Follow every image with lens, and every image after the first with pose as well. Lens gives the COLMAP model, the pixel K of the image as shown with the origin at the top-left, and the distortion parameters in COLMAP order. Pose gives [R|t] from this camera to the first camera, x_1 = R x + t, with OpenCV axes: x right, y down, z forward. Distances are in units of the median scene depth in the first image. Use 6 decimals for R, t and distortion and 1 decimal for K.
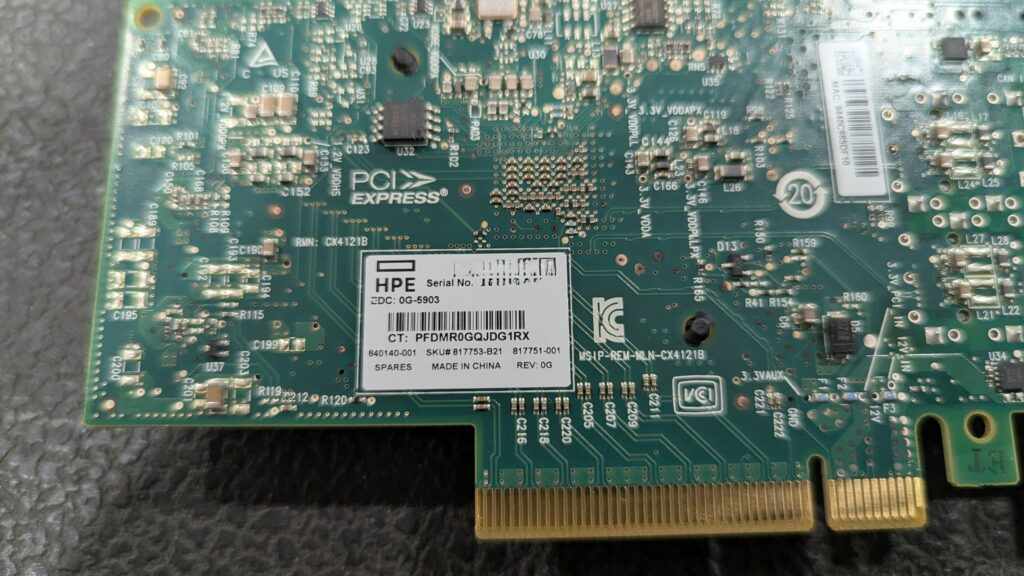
lens RADIAL K [[783.6, 0, 528.5], [0, 783.6, 286.6], [0, 0, 1]] dist [-0.060411, 0.001958]
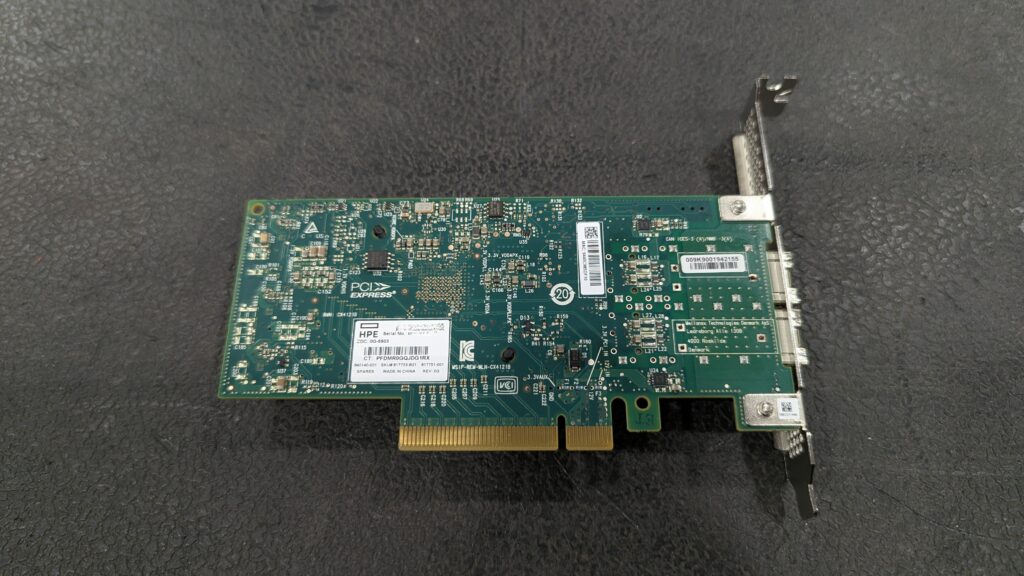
lens RADIAL K [[734.6, 0, 512.0], [0, 734.6, 288.0], [0, 0, 1]] dist [-0.009371, -0.002007]
pose [[0.999483, 0.007109, -0.031361, 0.278959], [-0.012695, 0.983272, -0.181701, 0.229281], [0.029544, 0.182005, 0.982854, -0.970843]]
